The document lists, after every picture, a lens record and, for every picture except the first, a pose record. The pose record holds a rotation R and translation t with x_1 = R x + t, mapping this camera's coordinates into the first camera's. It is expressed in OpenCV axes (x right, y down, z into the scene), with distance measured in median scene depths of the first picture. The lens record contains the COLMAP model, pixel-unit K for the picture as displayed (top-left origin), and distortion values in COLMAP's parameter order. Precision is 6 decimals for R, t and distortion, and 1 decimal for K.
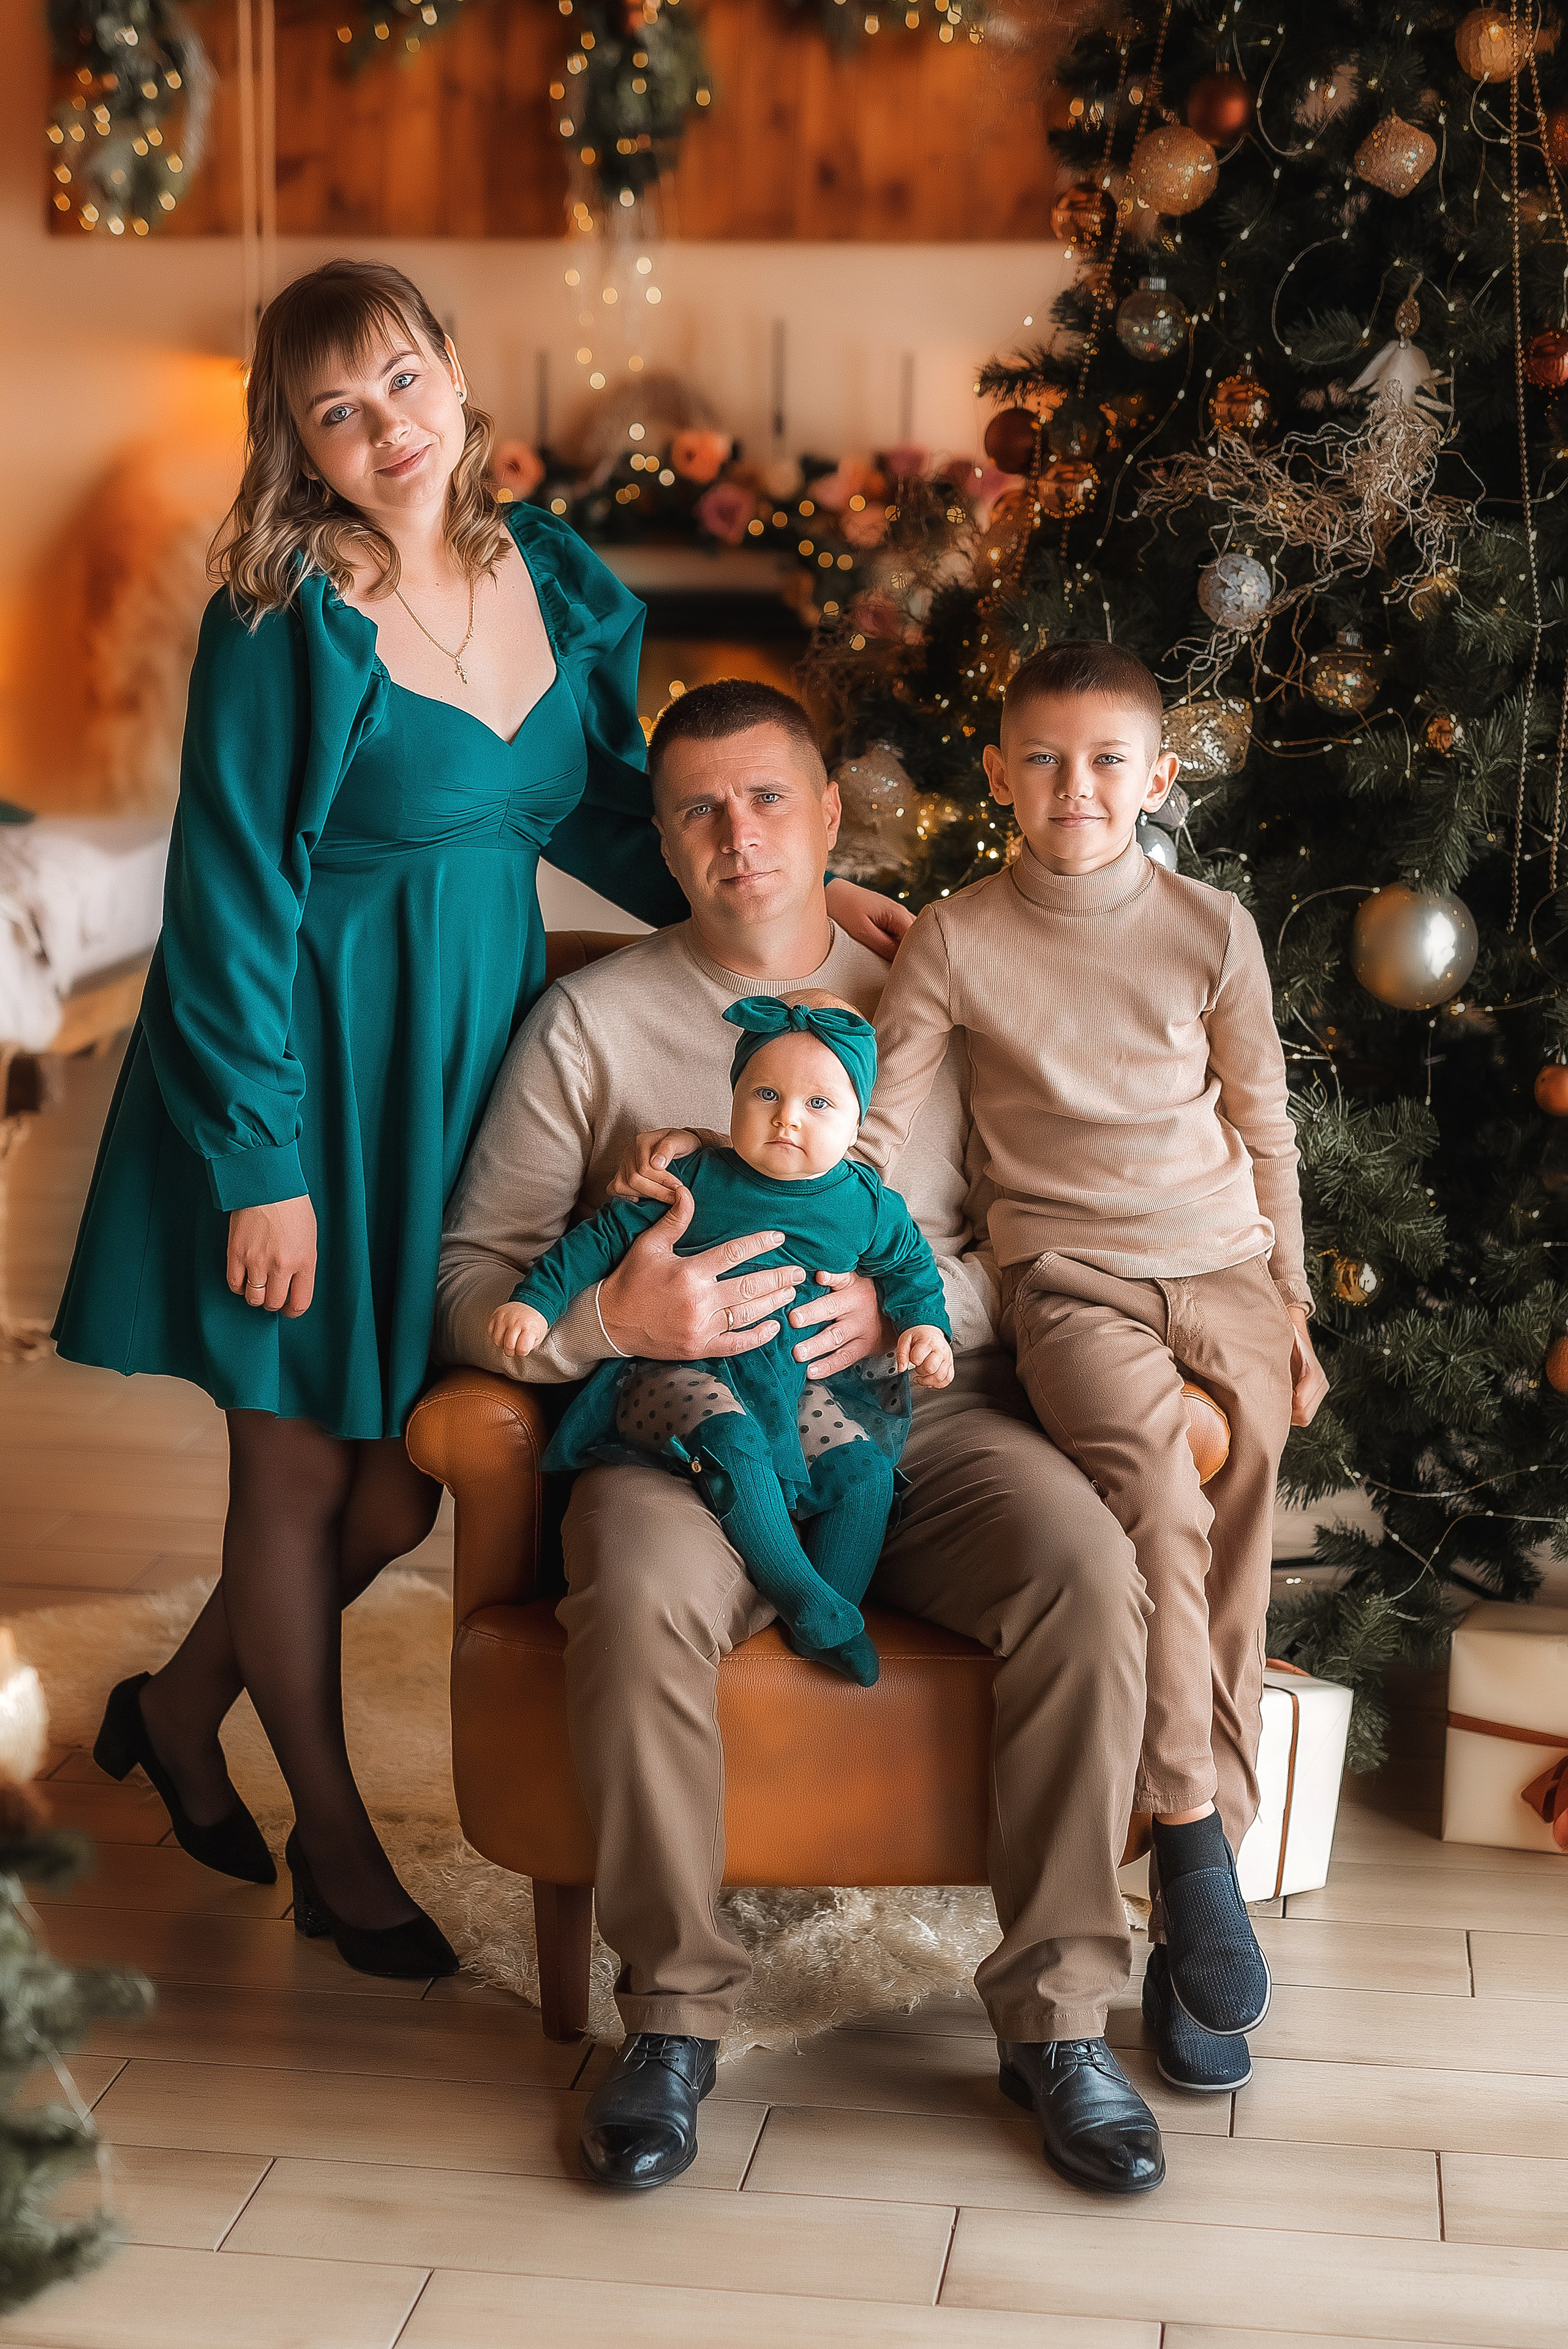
lens RADIAL K [[3420.6, 0, 784.0], [0, 3420.6, 1174.5], [0, 0, 1]] dist [0.011603, -0.046223]
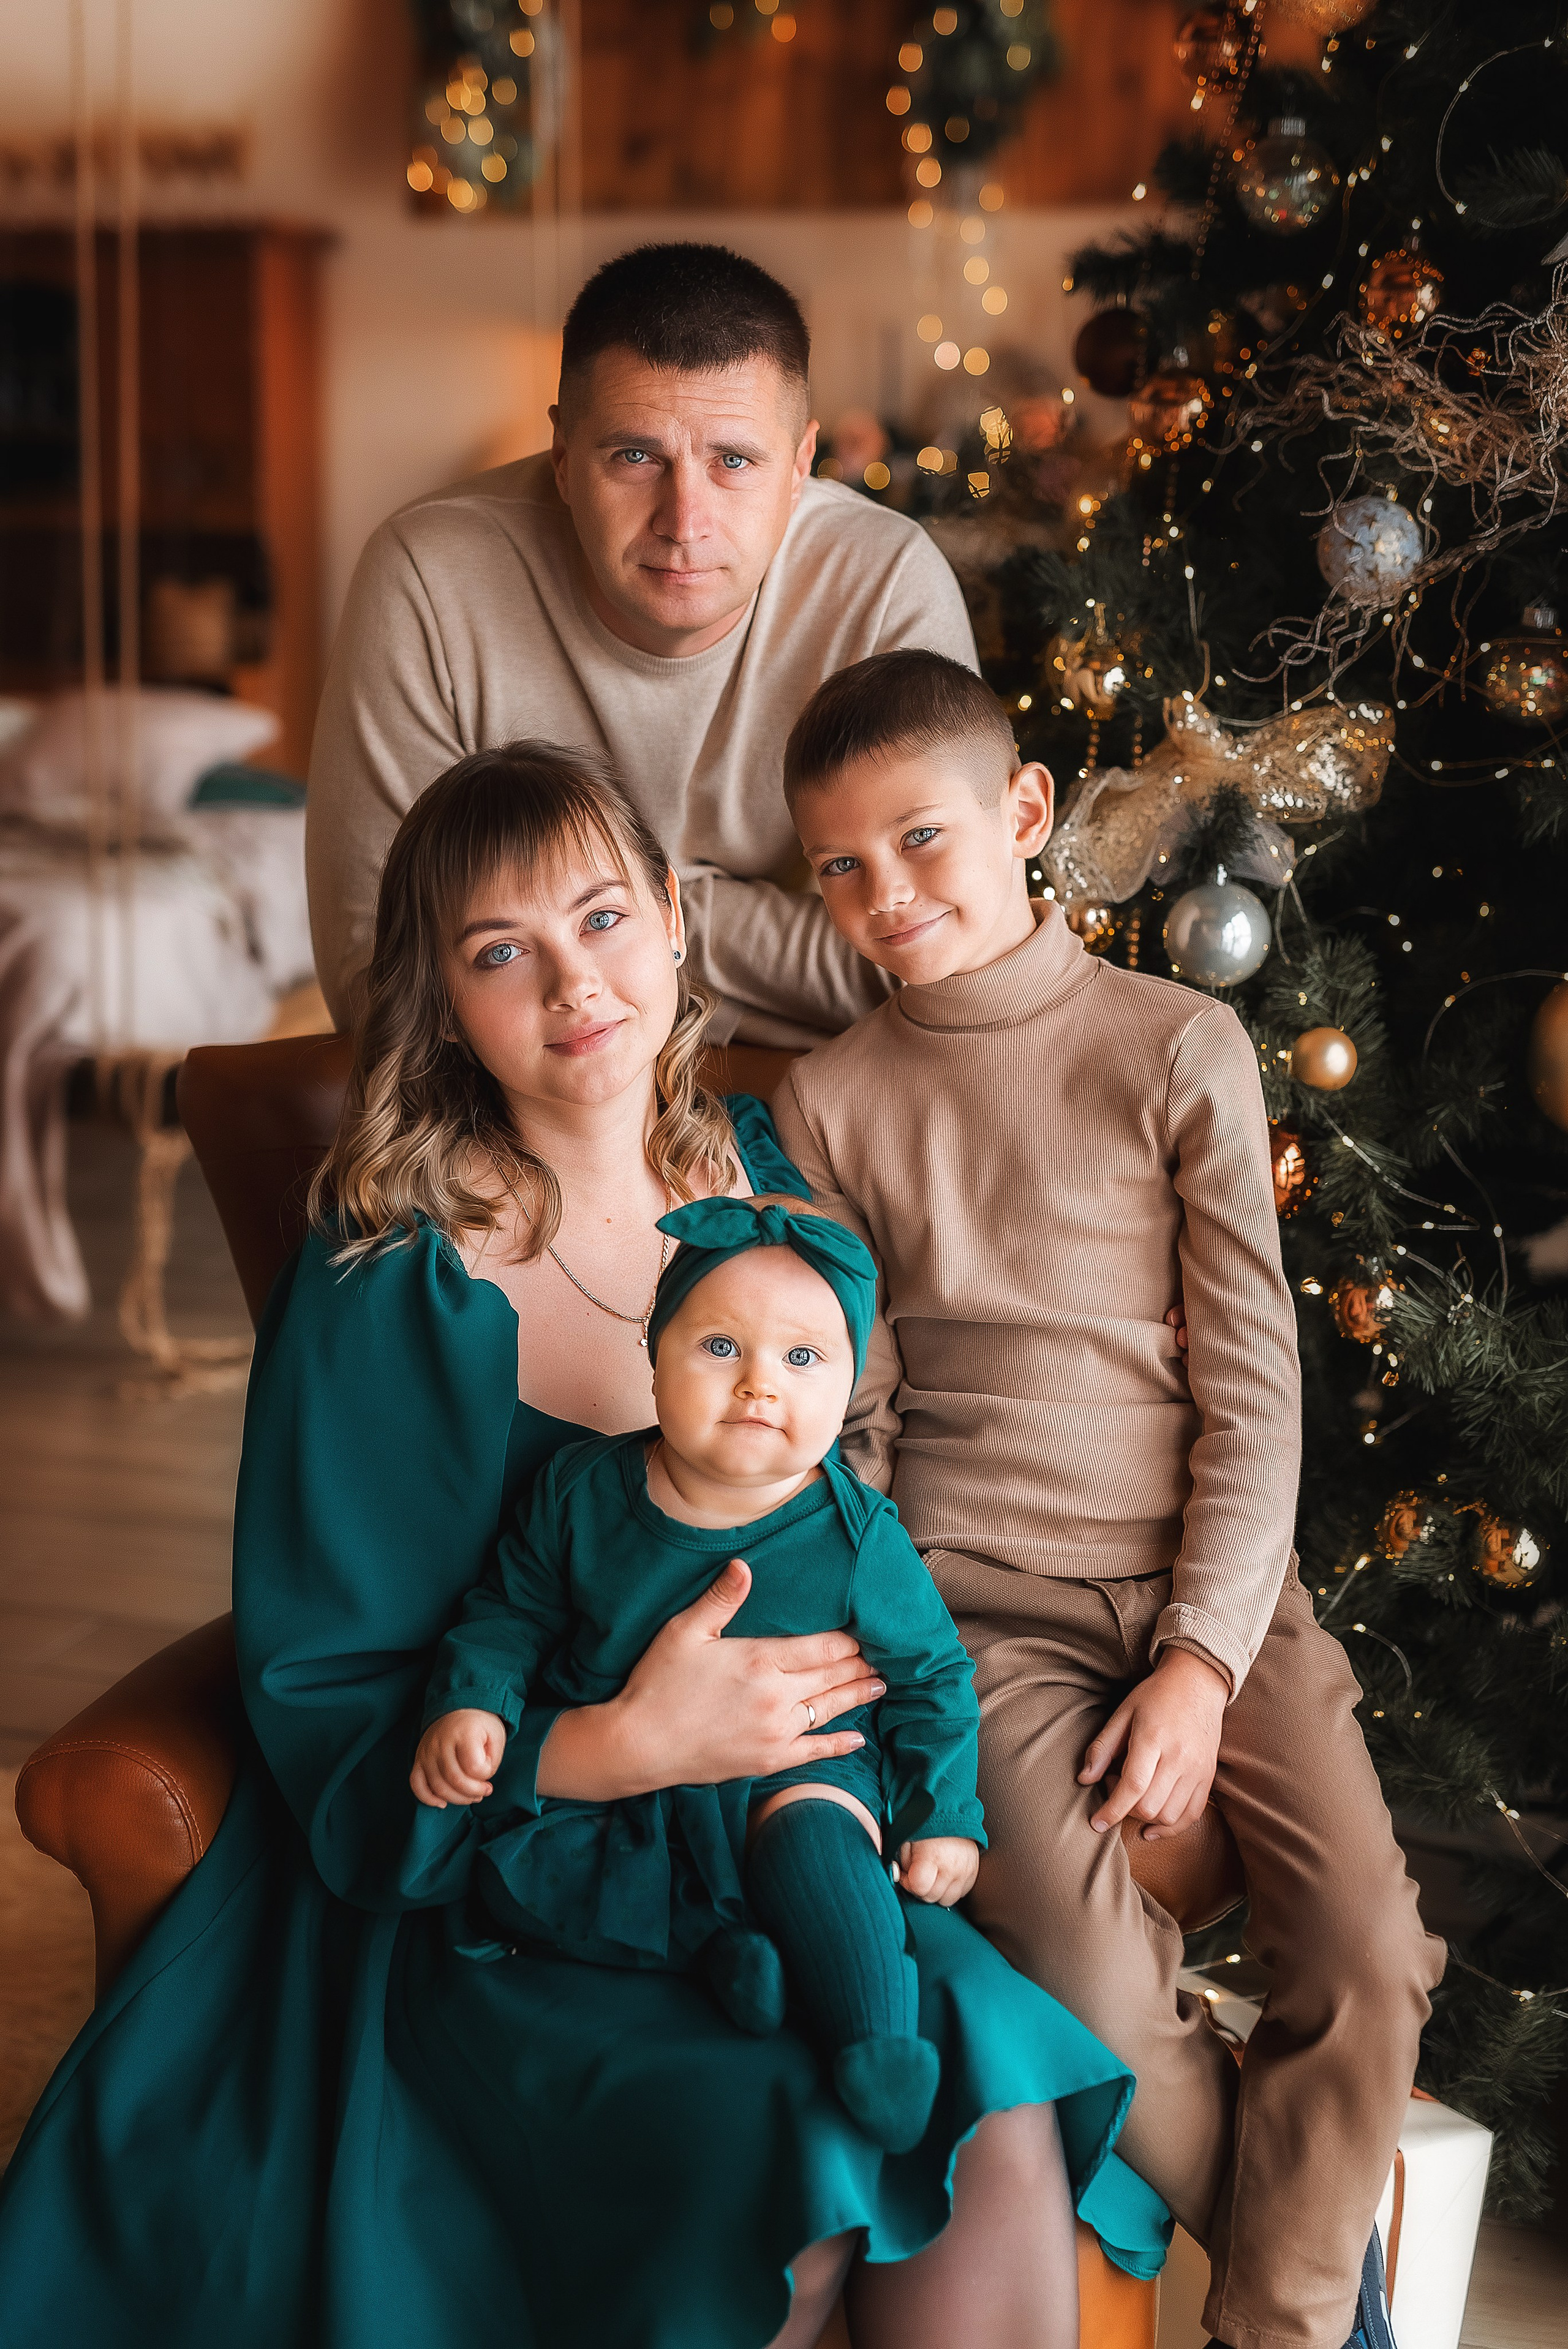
lens RADIAL K [[3249.0, 0, 687.5], [0, 3249.0, 1181.6], [0, 0, 1]] dist [-0.005928, -0.002952]
pose [[0.989332, 0.023062, -0.143839, 0.090423], [-0.020376, 0.999590, 0.020124, -0.050407], [0.144244, -0.016979, 0.989396, 0.311267]]
